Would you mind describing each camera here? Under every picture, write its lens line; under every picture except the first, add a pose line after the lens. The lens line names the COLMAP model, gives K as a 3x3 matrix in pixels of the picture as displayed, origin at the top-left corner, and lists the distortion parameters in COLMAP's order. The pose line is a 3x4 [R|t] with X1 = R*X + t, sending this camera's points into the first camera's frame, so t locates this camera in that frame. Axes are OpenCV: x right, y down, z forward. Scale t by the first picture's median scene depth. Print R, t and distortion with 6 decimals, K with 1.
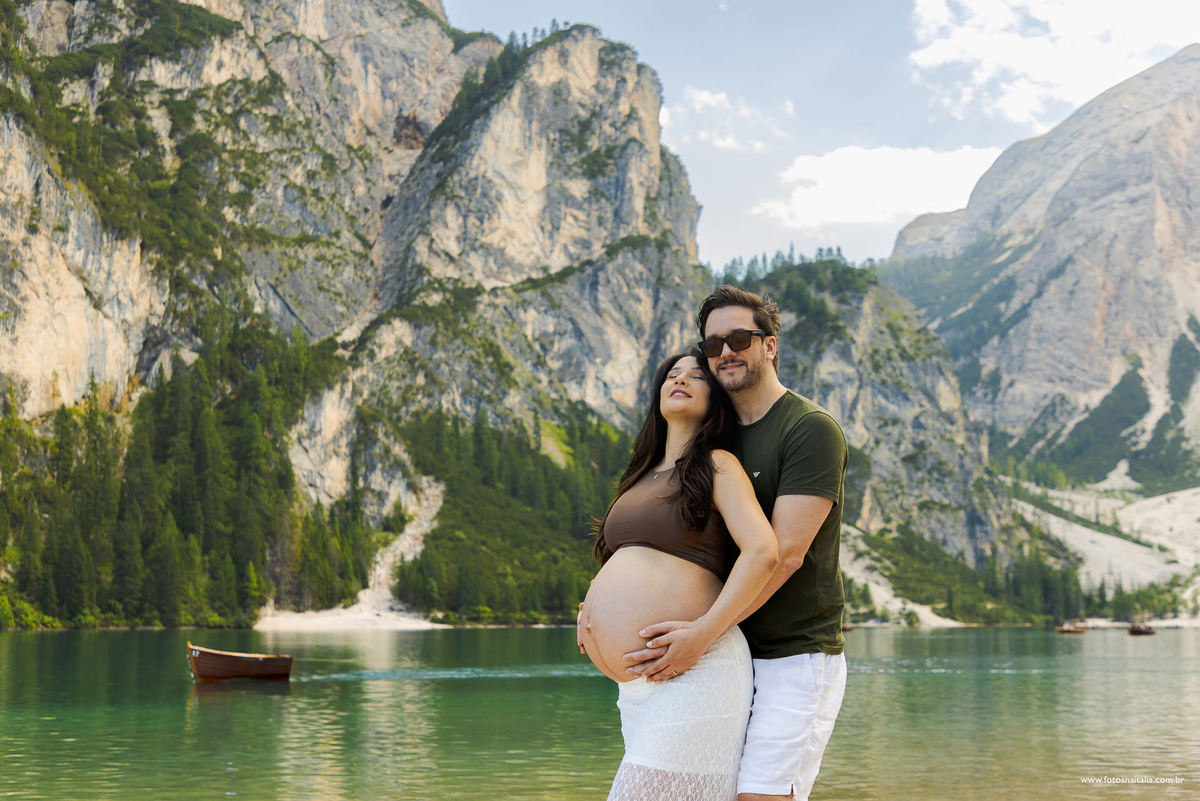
lens RADIAL K [[1573.9, 0, 599.8], [0, 1573.9, 401.6], [0, 0, 1]] dist [0.045616, -0.032246]
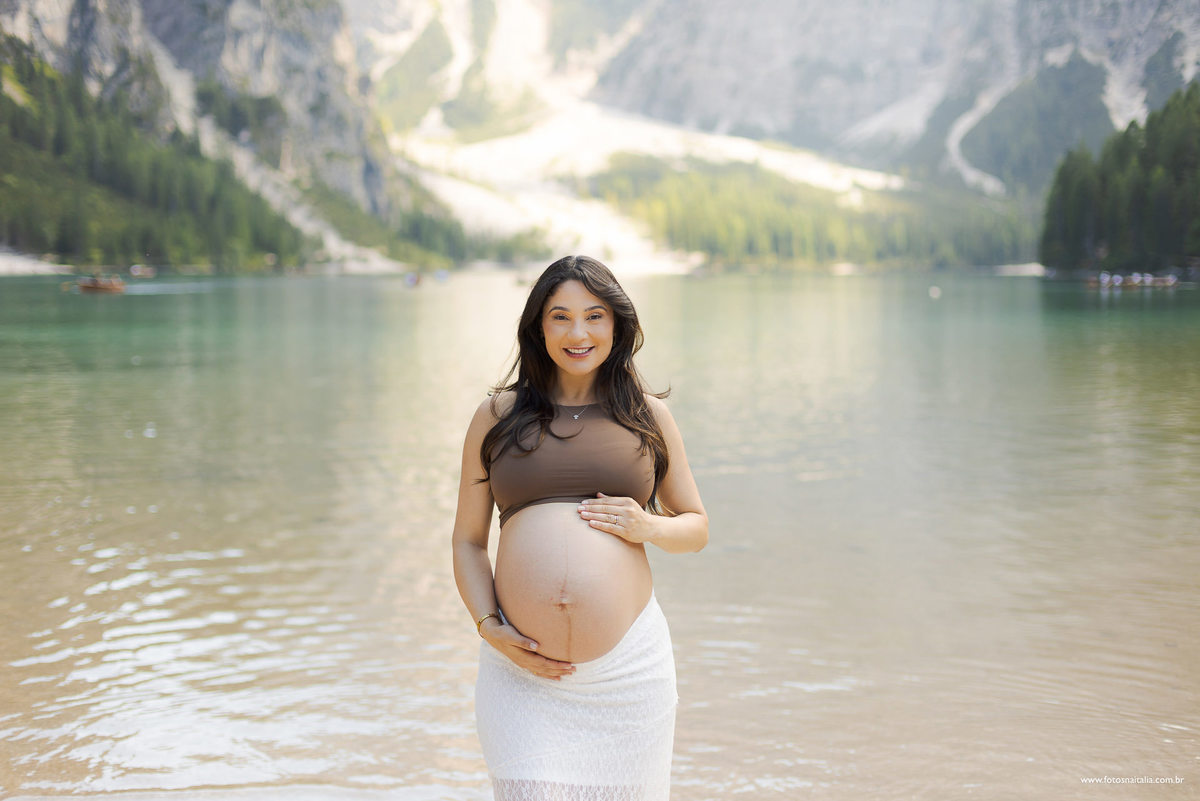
lens RADIAL K [[1752.5, 0, 599.9], [0, 1752.5, 400.9], [0, 0, 1]] dist [-0.001189, -0.038626]
pose [[0.889161, -0.030601, 0.456571, -0.172288], [-0.067790, 0.977943, 0.197564, -0.016213], [-0.452546, -0.206618, 0.867474, -0.119505]]
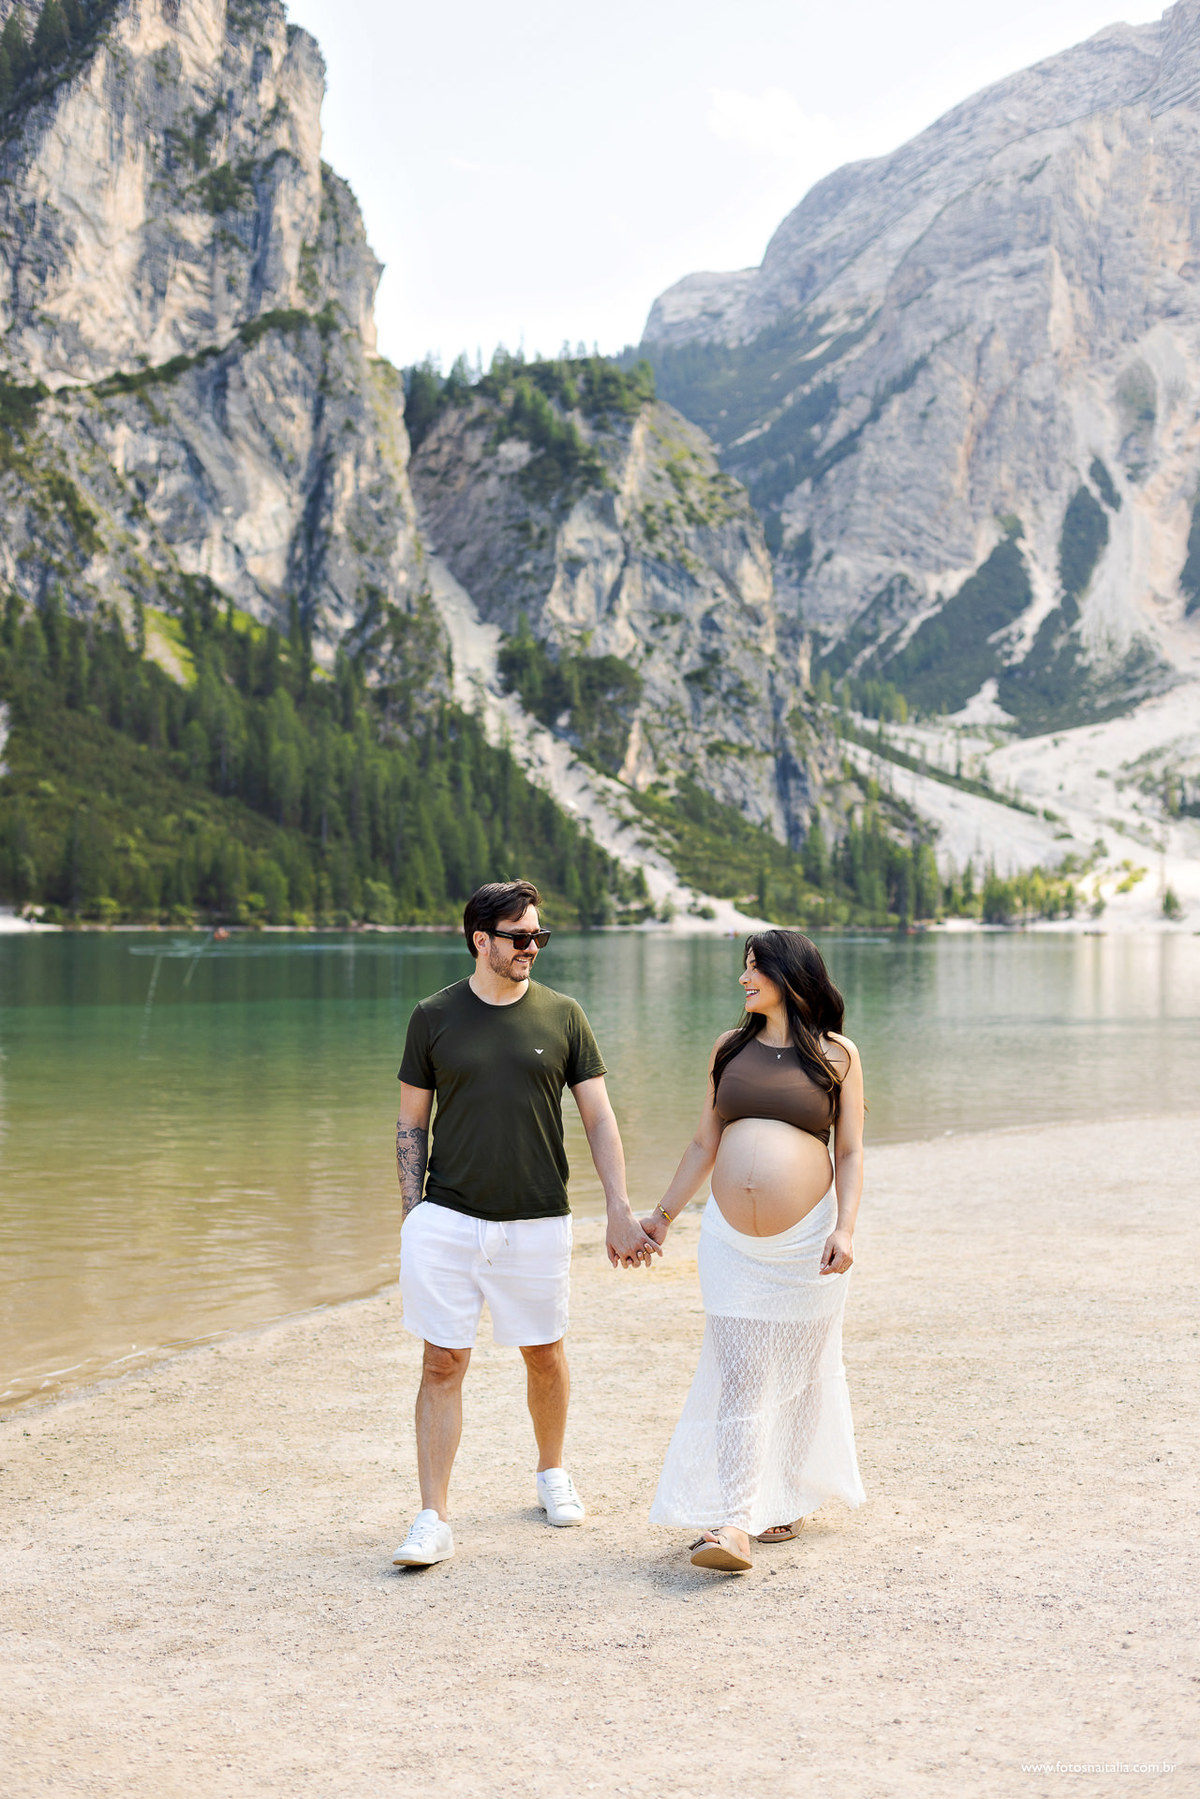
lens RADIAL K [[2570.1, 0, 594.5], [0, 2570.1, 893.5], [0, 0, 1]] dist [0.011310, -0.094297]
pose [[0.984309, 0.008255, 0.176258, -0.033659], [-0.030813, 0.991598, 0.125636, -0.007435], [-0.173740, -0.129095, 0.976293, -0.047705]]
